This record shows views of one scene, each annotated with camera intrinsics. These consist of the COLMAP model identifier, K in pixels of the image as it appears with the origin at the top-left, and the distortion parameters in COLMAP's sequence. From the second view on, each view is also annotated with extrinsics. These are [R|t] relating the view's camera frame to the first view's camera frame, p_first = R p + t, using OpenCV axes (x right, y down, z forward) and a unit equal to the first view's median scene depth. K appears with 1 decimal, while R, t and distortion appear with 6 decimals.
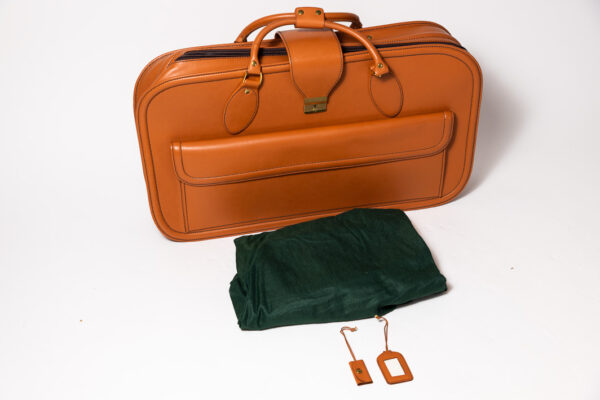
lens RADIAL K [[808.8, 0, 301.6], [0, 808.8, 203.0], [0, 0, 1]] dist [-0.004918, 0.000000]
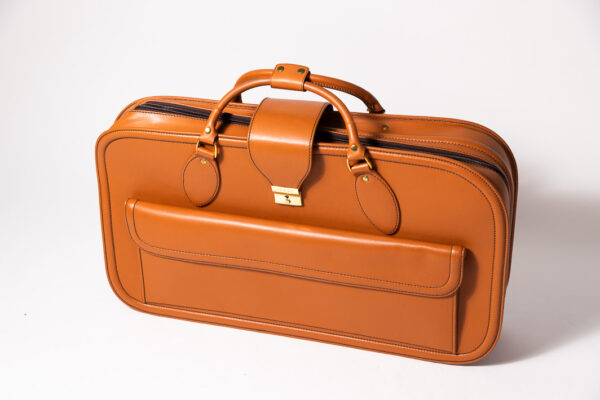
lens RADIAL K [[936.4, 0, 297.1], [0, 936.4, 203.4], [0, 0, 1]] dist [0.064280, 0.000000]
pose [[0.871913, 0.243841, -0.424629, 0.428667], [-0.257899, 0.965846, 0.025076, -0.142252], [0.416241, 0.087647, 0.905020, 0.166284]]
